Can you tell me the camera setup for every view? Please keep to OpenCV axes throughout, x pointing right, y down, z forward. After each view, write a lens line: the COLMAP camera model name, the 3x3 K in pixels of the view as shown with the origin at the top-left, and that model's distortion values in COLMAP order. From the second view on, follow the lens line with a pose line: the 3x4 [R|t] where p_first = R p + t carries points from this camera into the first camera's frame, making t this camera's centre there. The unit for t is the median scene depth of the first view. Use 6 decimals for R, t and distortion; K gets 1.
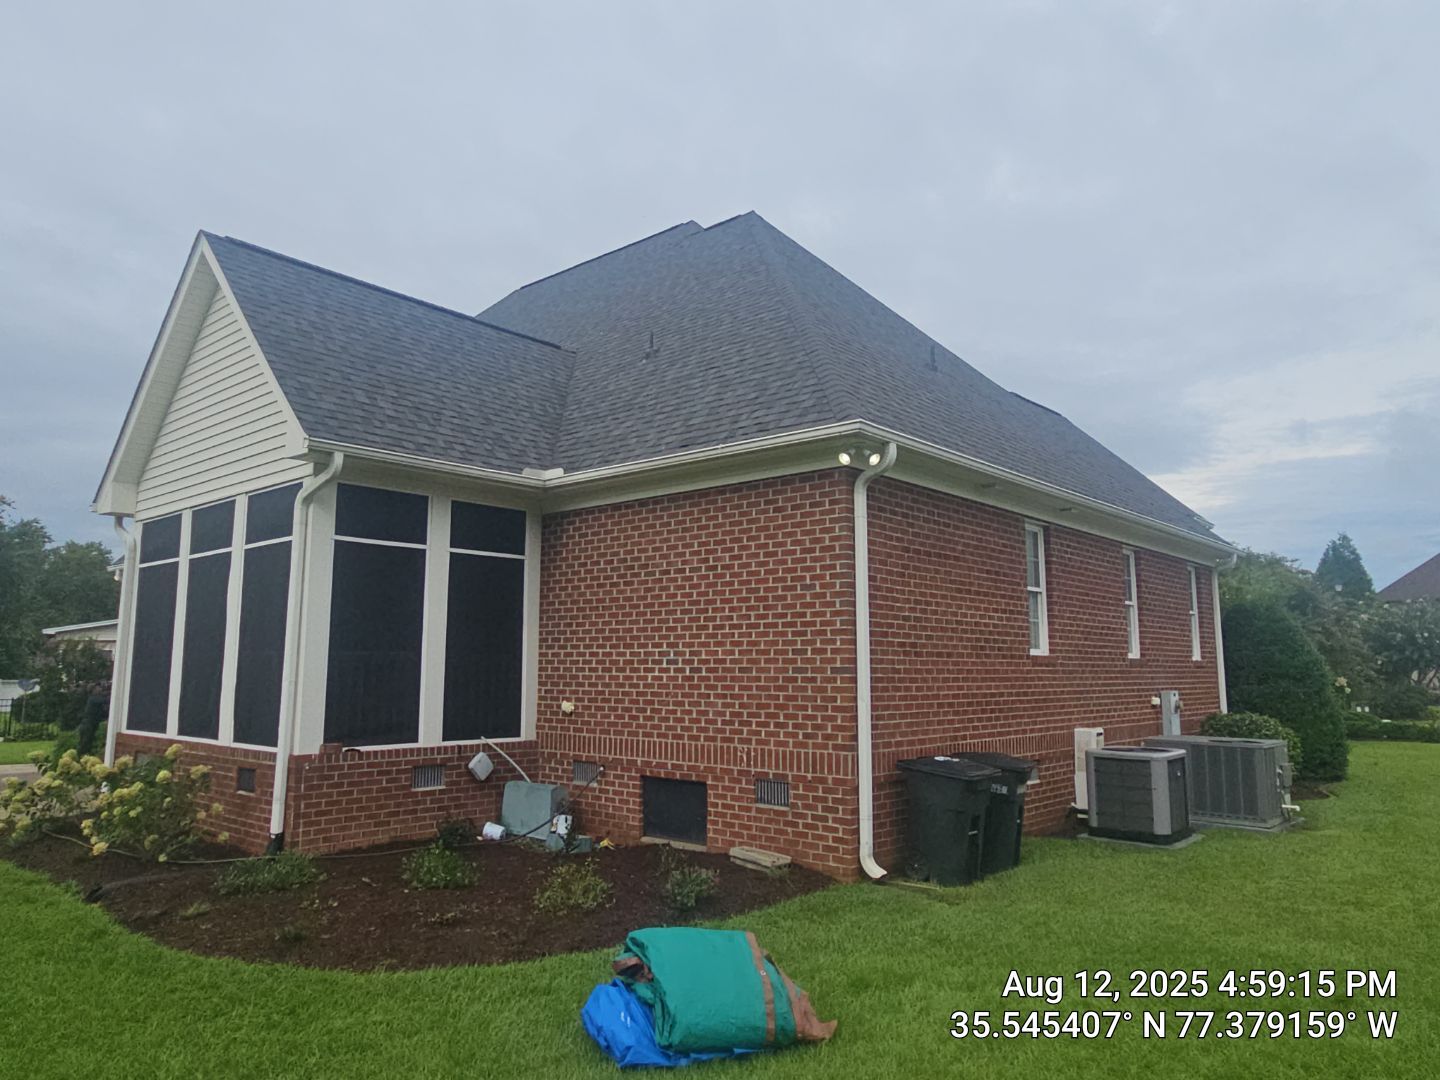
lens RADIAL K [[997.6, 0, 720.0], [0, 997.6, 540.0], [0, 0, 1]] dist [0.003119, 0.000311]
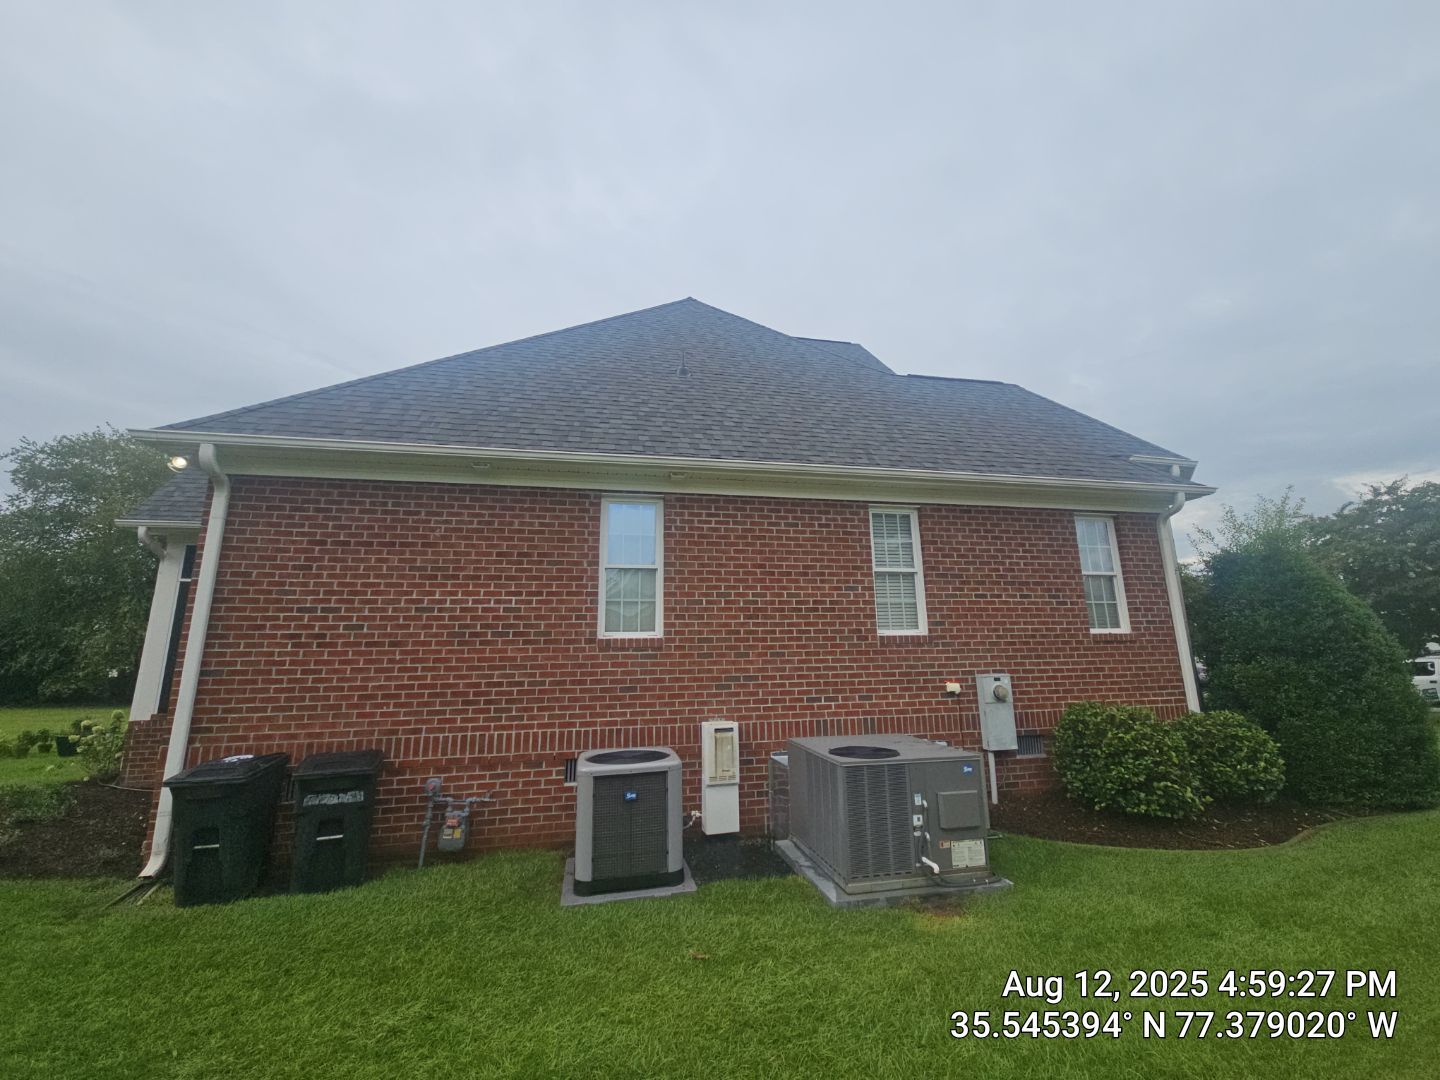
lens RADIAL K [[574.1, 0, 720.0], [0, 574.1, 540.0], [0, 0, 1]] dist [-0.000167, 0.000282]
pose [[0.794690, -0.141623, -0.590264, 0.765553], [0.099591, 0.989645, -0.103364, 0.096748], [0.598790, 0.023357, 0.800565, 0.684334]]
